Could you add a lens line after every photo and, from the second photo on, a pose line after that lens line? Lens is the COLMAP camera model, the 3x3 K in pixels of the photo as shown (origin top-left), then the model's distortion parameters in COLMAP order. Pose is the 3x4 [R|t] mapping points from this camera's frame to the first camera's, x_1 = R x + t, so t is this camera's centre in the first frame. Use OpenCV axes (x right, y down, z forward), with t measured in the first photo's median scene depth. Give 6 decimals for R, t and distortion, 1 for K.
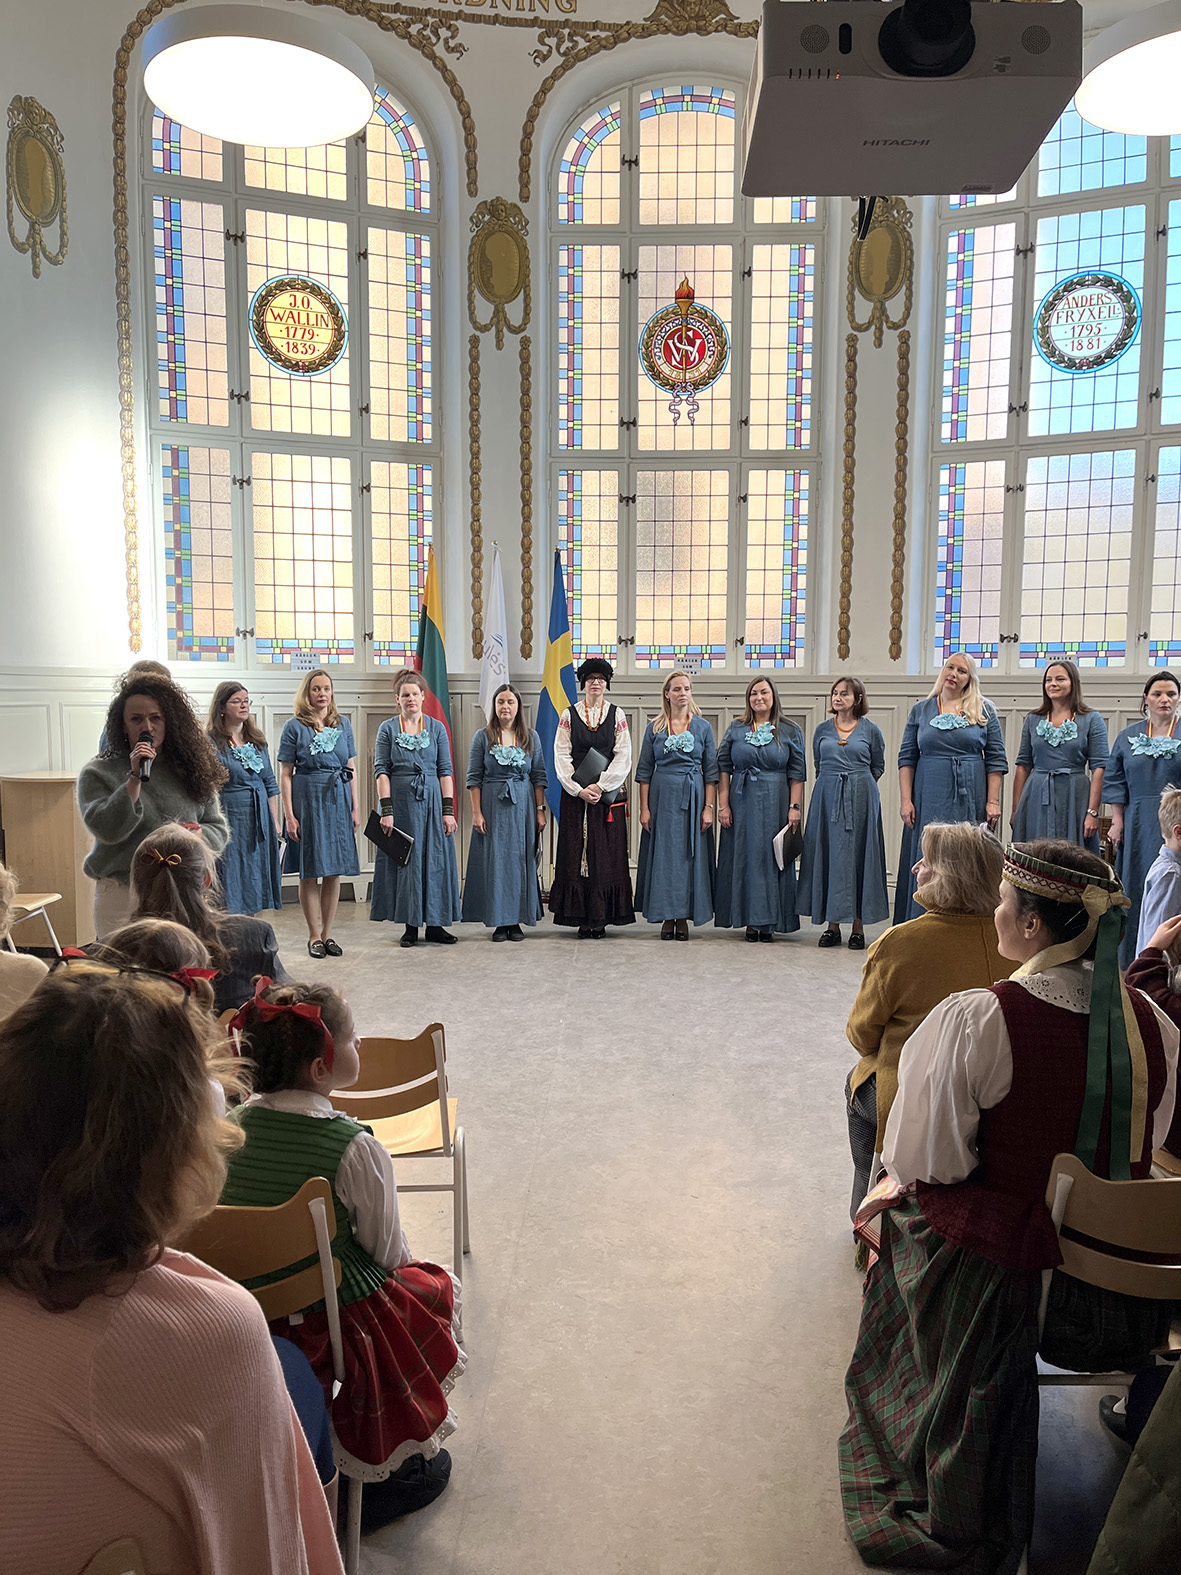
lens RADIAL K [[1196.7, 0, 589.0], [0, 1196.7, 794.0], [0, 0, 1]] dist [0.058737, -0.068935]
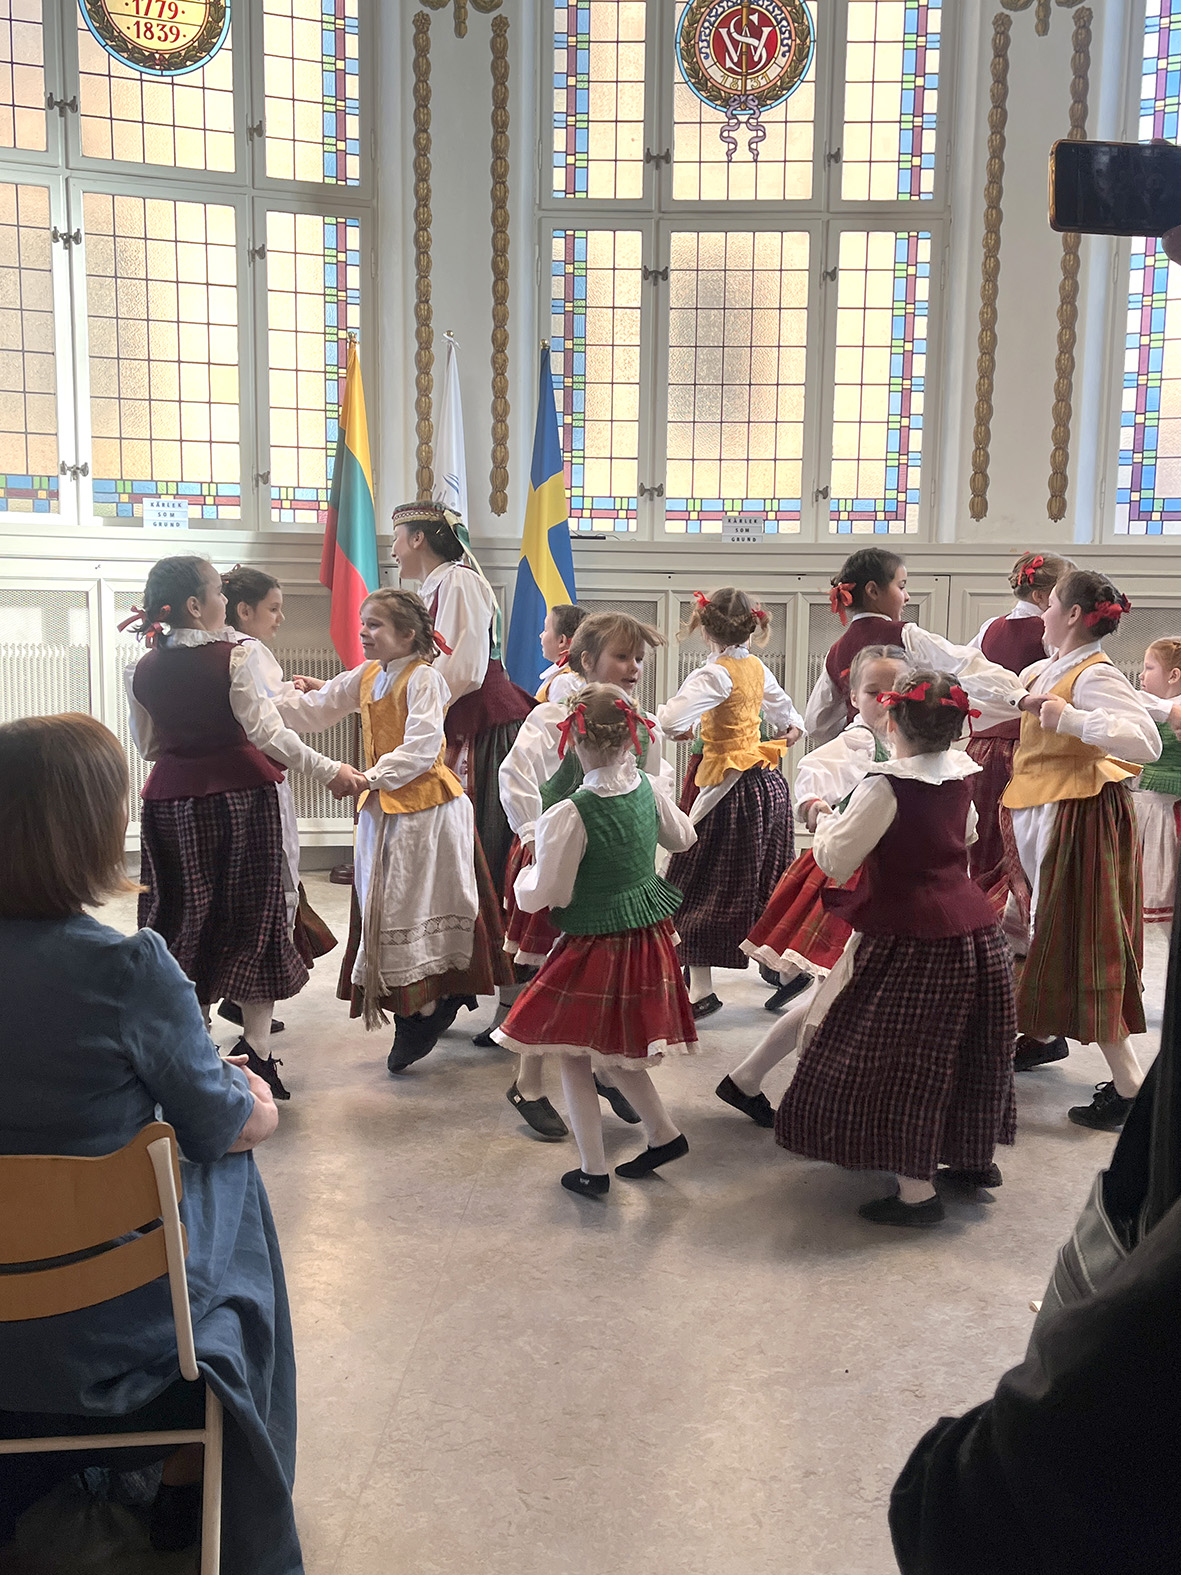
lens RADIAL K [[1591.6, 0, 610.1], [0, 1591.6, 797.2], [0, 0, 1]] dist [0.034871, 0.000000]
pose [[0.999808, 0.012664, -0.014942, 0.024905], [-0.012104, 0.999240, 0.037046, 0.010282], [0.015400, -0.036858, 0.999202, 0.114432]]
